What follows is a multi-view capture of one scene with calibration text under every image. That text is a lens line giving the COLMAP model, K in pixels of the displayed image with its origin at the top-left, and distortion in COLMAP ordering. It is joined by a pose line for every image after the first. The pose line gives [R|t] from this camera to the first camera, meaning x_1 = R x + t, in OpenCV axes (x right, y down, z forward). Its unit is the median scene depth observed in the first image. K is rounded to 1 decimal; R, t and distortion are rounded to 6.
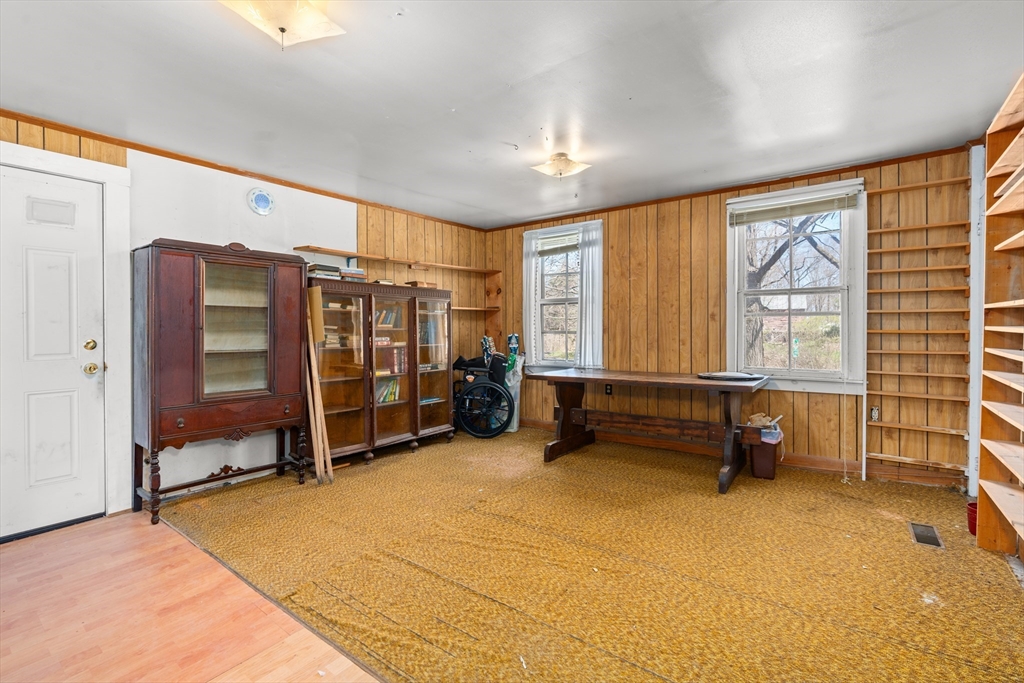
lens RADIAL K [[465.7, 0, 508.7], [0, 465.7, 333.9], [0, 0, 1]] dist [-0.013118, -0.000288]
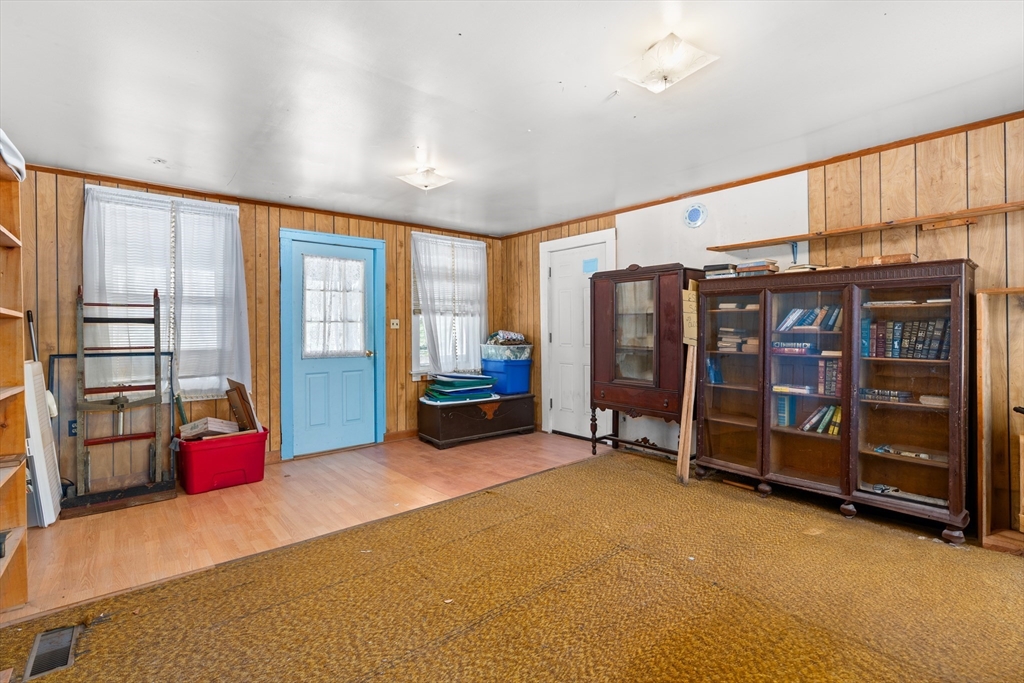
lens RADIAL K [[465.7, 0, 509.0], [0, 465.7, 333.7], [0, 0, 1]] dist [-0.013118, -0.000288]
pose [[-0.221883, 0.015303, -0.974953, 0.612963], [-0.006063, 0.999836, 0.017074, -0.018983], [0.975054, 0.009699, -0.221754, 0.775978]]
